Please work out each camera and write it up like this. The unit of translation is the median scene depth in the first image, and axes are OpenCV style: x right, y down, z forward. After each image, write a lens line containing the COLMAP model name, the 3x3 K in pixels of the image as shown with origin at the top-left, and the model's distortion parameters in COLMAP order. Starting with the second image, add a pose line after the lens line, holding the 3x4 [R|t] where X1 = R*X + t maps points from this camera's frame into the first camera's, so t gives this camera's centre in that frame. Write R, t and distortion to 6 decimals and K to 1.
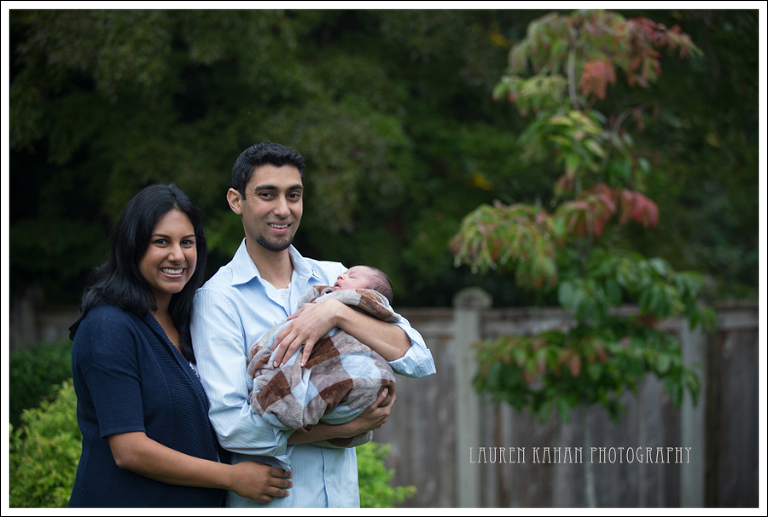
lens RADIAL K [[2181.4, 0, 384.0], [0, 2181.4, 258.5], [0, 0, 1]] dist [1.011129, 0.002052]
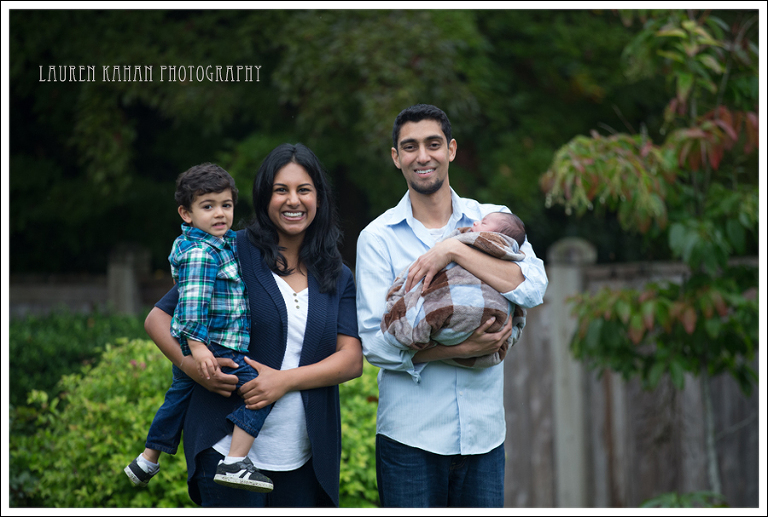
lens RADIAL K [[4324.1, 0, 384.0], [0, 4324.1, 196.7], [0, 0, 1]] dist [3.330286, 4.976625]
pose [[0.999928, -0.011332, -0.003820, -0.045894], [0.011344, 0.999931, 0.003075, -0.011733], [0.003785, -0.003118, 0.999988, -1.313997]]
